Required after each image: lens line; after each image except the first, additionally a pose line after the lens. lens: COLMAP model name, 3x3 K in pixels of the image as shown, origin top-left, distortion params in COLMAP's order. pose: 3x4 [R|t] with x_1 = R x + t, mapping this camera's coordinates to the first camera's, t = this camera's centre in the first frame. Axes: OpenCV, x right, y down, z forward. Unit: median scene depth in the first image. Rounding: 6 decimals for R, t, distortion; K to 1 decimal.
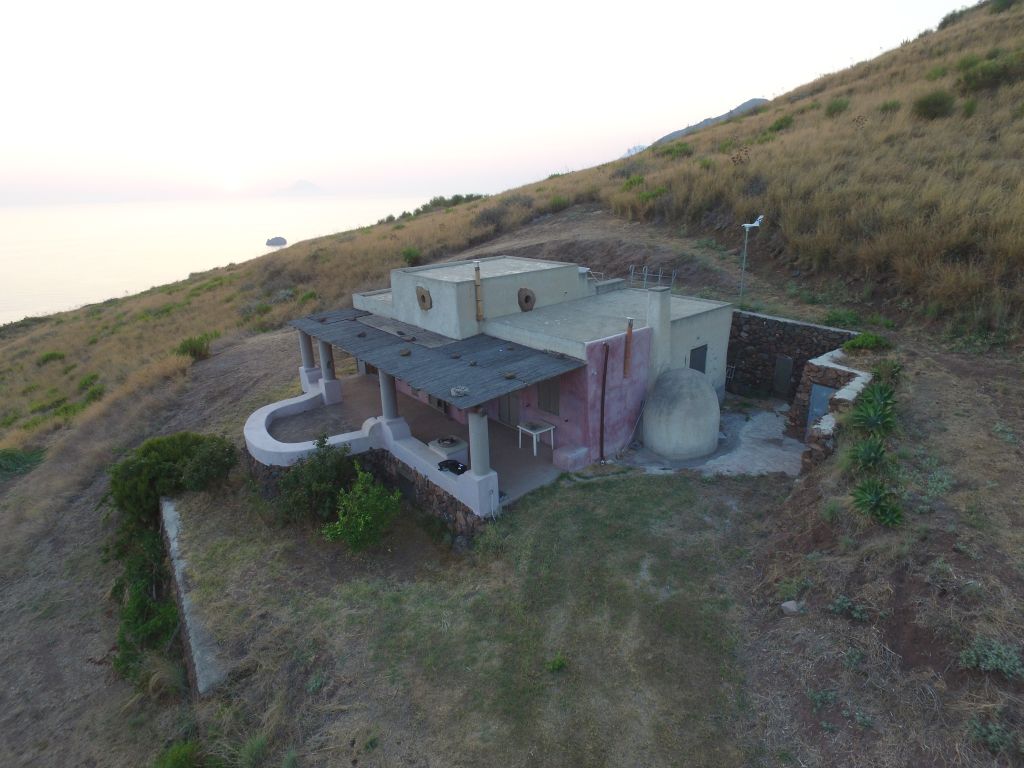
lens RADIAL K [[594.4, 0, 514.5], [0, 594.4, 371.7], [0, 0, 1]] dist [-0.014749, 0.017831]
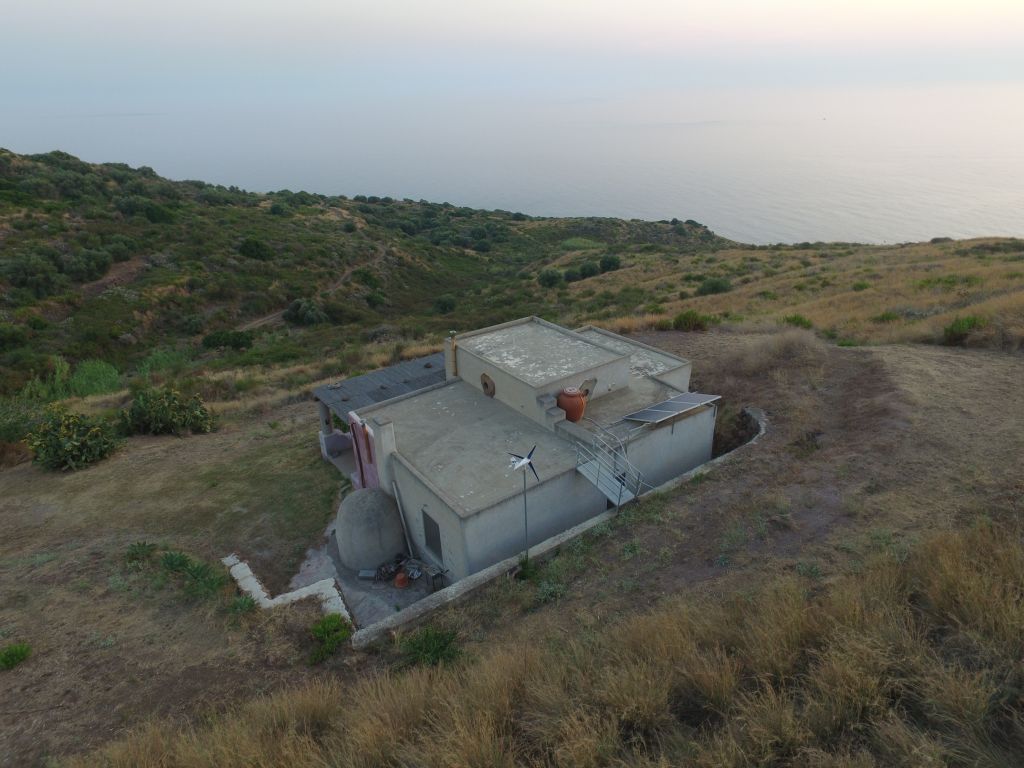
lens RADIAL K [[594.4, 0, 514.5], [0, 594.4, 371.7], [0, 0, 1]] dist [-0.014749, 0.017831]
pose [[-0.053983, 0.460913, -0.885802, 1.074720], [-0.277869, 0.845123, 0.456680, -0.724319], [0.959101, 0.270790, 0.082451, 1.058888]]
